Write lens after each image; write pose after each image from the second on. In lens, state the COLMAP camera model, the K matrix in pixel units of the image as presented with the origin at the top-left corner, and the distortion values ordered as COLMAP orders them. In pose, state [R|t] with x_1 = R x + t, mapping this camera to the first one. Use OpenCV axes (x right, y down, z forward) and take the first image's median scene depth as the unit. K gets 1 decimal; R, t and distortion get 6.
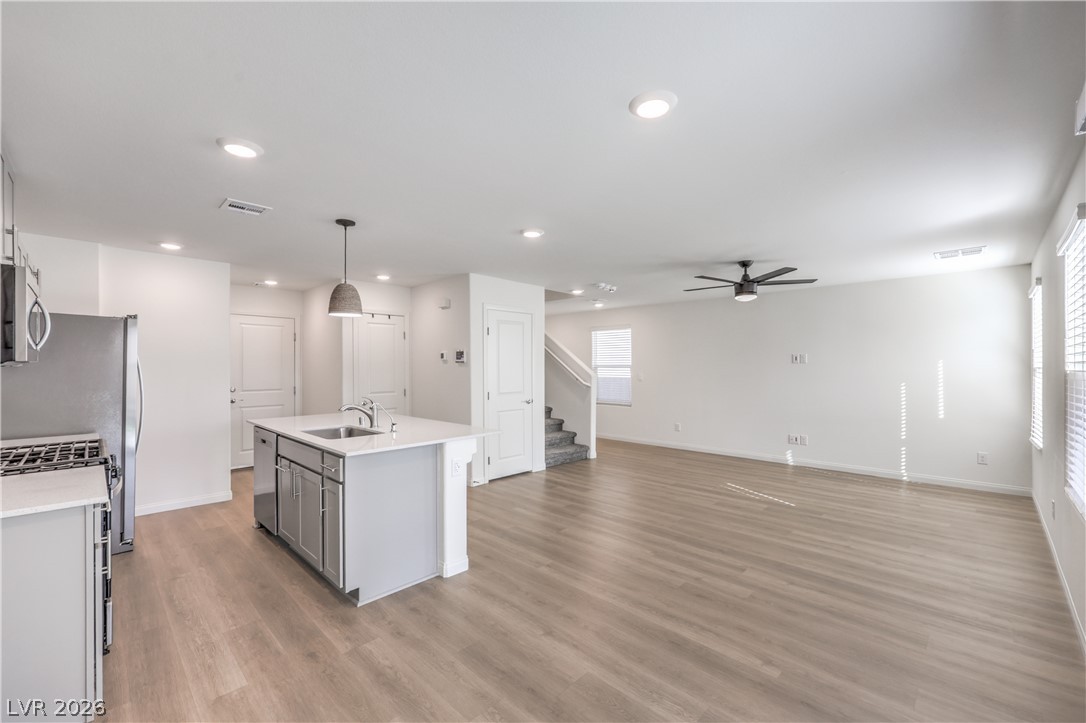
lens RADIAL K [[451.4, 0, 549.4], [0, 451.4, 368.6], [0, 0, 1]] dist [0.003190, -0.000248]
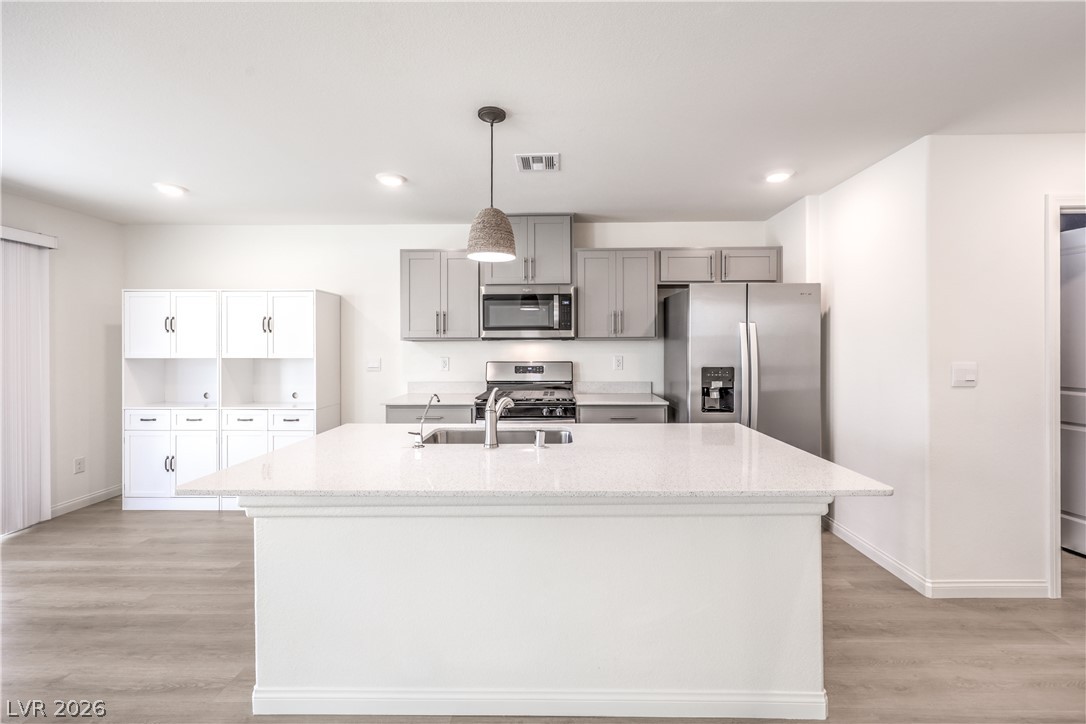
lens RADIAL K [[451.4, 0, 553.7], [0, 451.4, 344.7], [0, 0, 1]] dist [0.003190, -0.000248]
pose [[-0.730988, -0.000889, -0.682390, -0.048908], [-0.001723, 0.999998, 0.000544, 0.002487], [0.682388, 0.001573, -0.730988, 1.100808]]
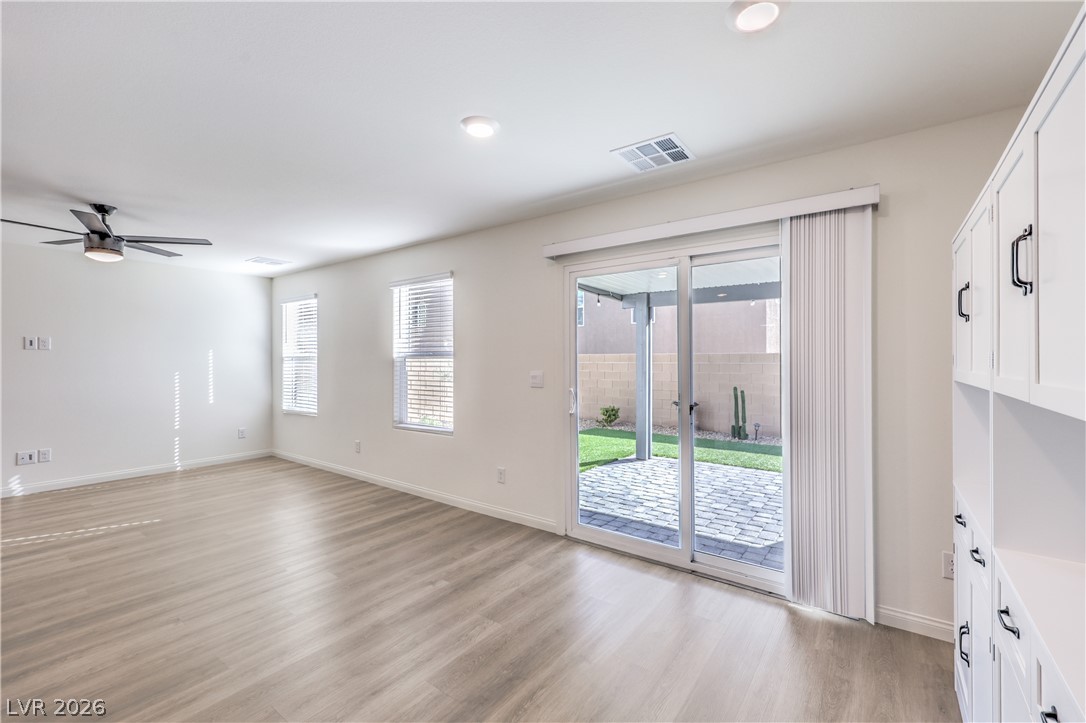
lens RADIAL K [[451.4, 0, 558.4], [0, 451.4, 359.1], [0, 0, 1]] dist [0.003190, -0.000248]
pose [[-0.142461, 0.003833, 0.989793, -0.379743], [0.003803, 0.999987, -0.003325, 0.011046], [-0.989793, 0.003290, -0.142474, 0.378696]]
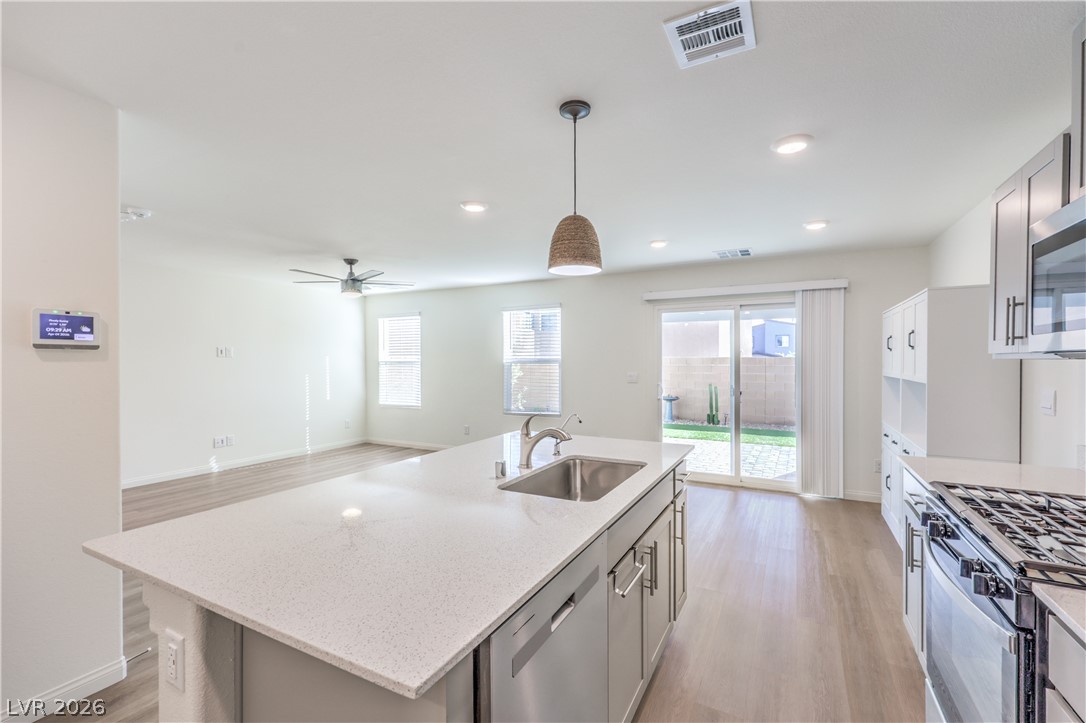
lens RADIAL K [[463.8, 0, 551.7], [0, 463.8, 365.6], [0, 0, 1]] dist [0.002810, 0.000019]
pose [[-0.282458, -0.008804, 0.959239, -0.722986], [0.005155, 0.999930, 0.010695, -0.002862], [-0.959266, 0.007966, -0.282393, 0.854824]]
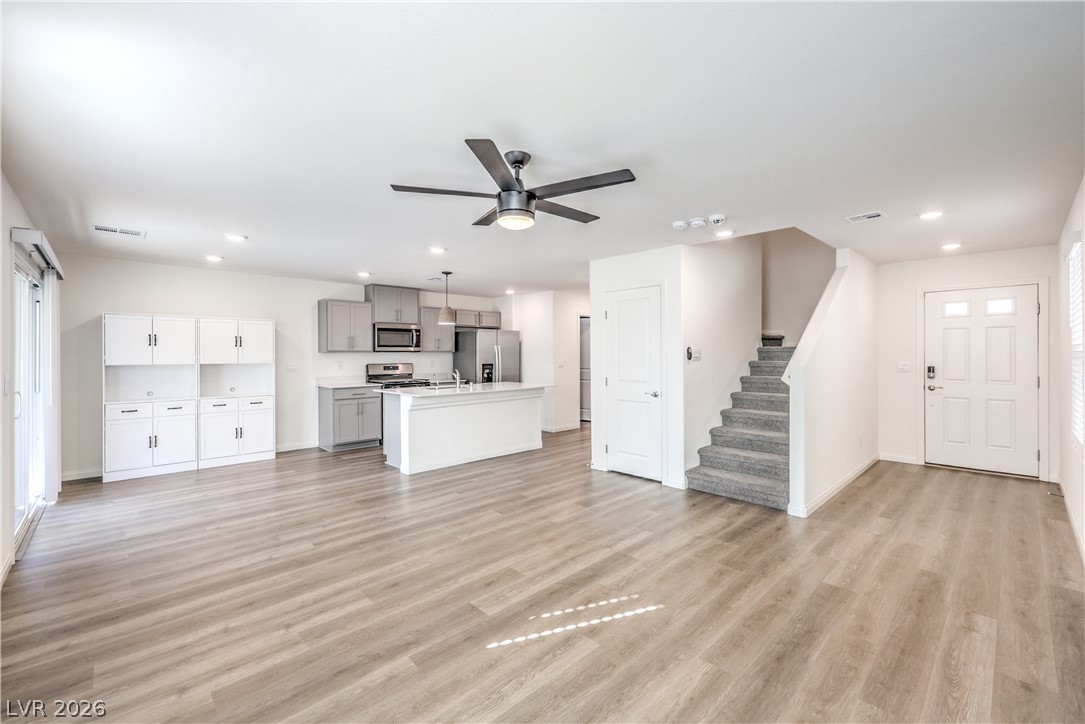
lens RADIAL K [[451.0, 0, 545.7], [0, 451.0, 356.8], [0, 0, 1]] dist [0.003190, -0.000248]
pose [[-0.037933, 0.006052, -0.999262, 0.968936], [-0.001916, 0.999979, 0.006129, 0.000671], [0.999278, 0.002147, -0.037920, 1.046988]]
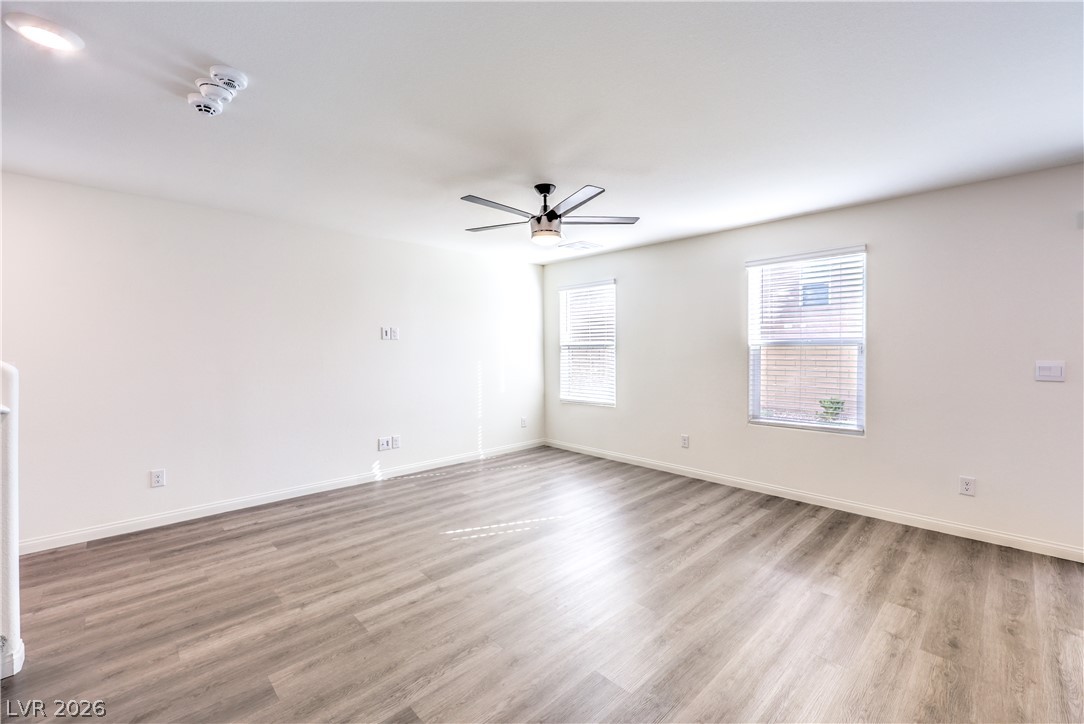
lens RADIAL K [[450.6, 0, 552.8], [0, 450.6, 355.8], [0, 0, 1]] dist [0.003190, -0.000248]
pose [[0.022360, -0.015749, 0.999626, -0.244044], [0.008417, 0.999843, 0.015564, 0.006489], [-0.999715, 0.008065, 0.022489, 0.969294]]
